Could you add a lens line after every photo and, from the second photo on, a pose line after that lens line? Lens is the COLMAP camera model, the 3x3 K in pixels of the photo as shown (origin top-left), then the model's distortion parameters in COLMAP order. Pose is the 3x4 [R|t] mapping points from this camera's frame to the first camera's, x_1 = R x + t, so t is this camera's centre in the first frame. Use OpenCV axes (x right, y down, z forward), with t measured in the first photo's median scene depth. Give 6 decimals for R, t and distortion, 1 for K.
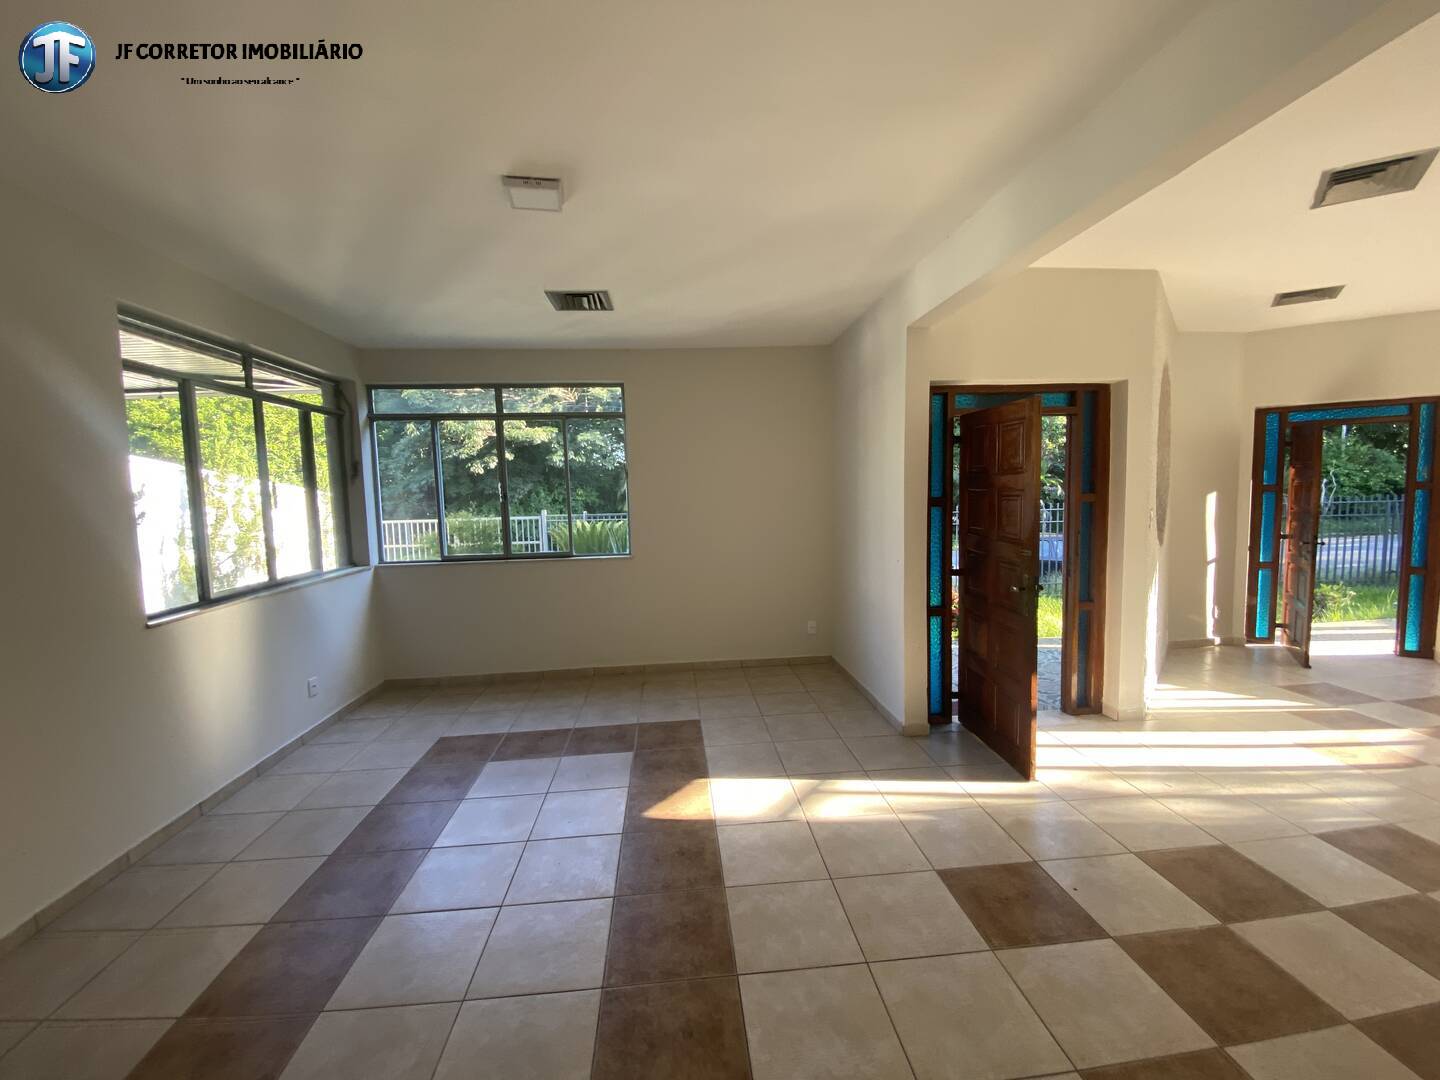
lens RADIAL K [[588.1, 0, 716.5], [0, 588.1, 542.1], [0, 0, 1]] dist [0.024667, -0.023449]
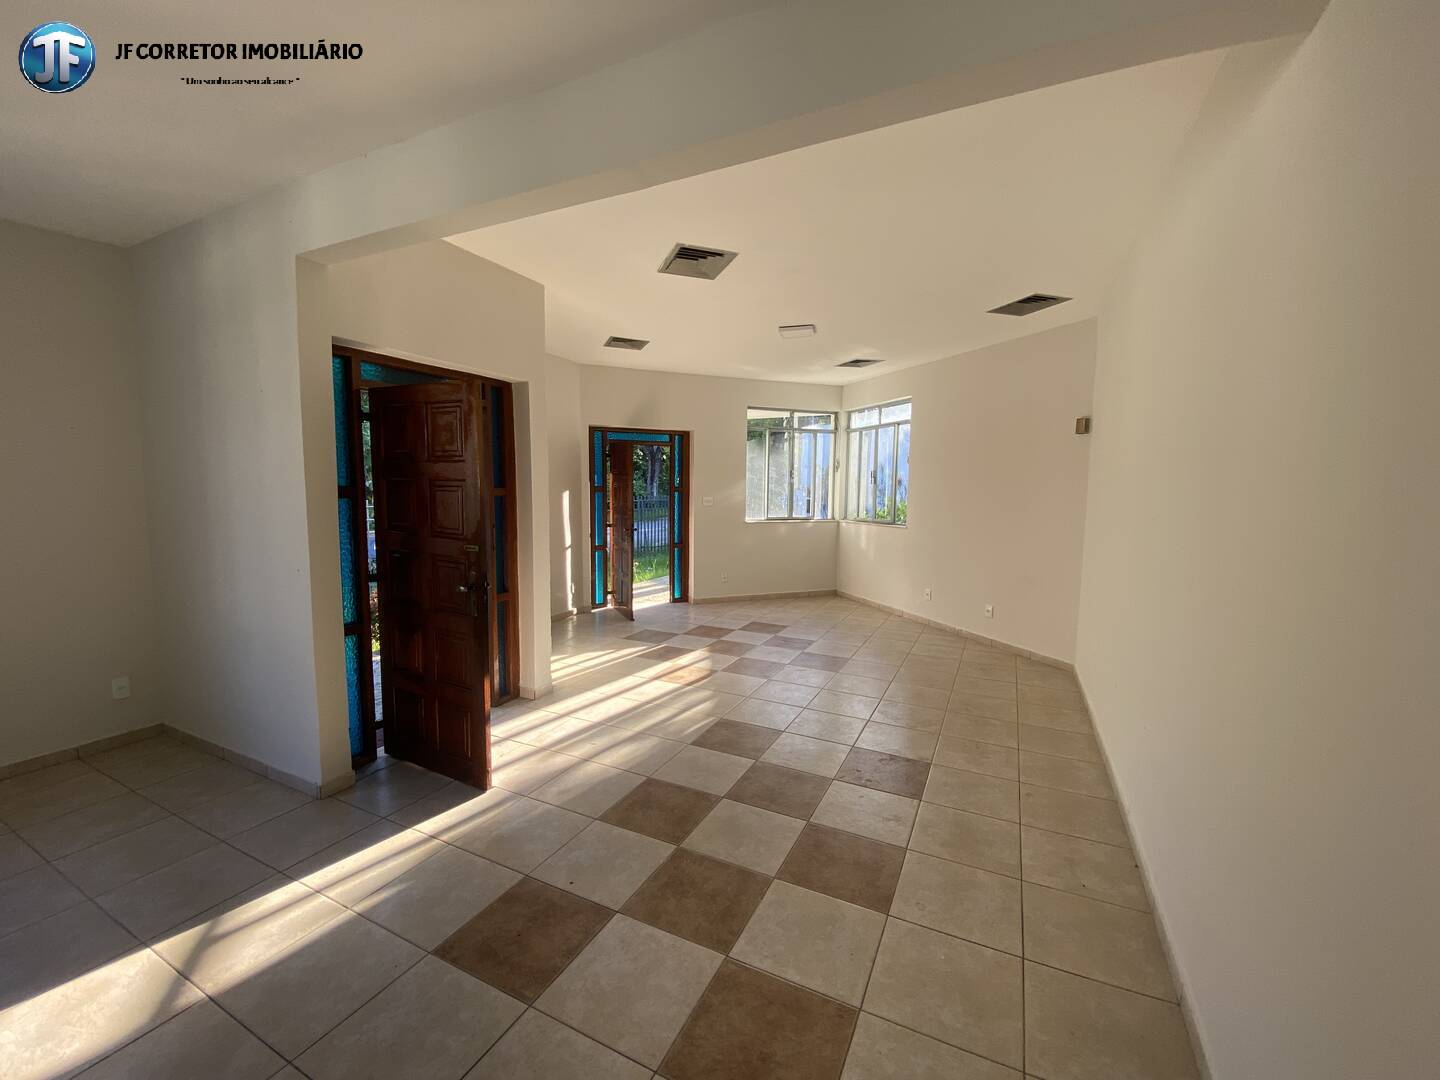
lens RADIAL K [[582.8, 0, 720.2], [0, 582.8, 542.0], [0, 0, 1]] dist [0.022825, -0.024633]
pose [[0.515564, -0.051356, 0.855311, -0.044702], [0.047273, 0.998387, 0.031452, -0.001666], [-0.855546, 0.024218, 0.517160, 0.156506]]
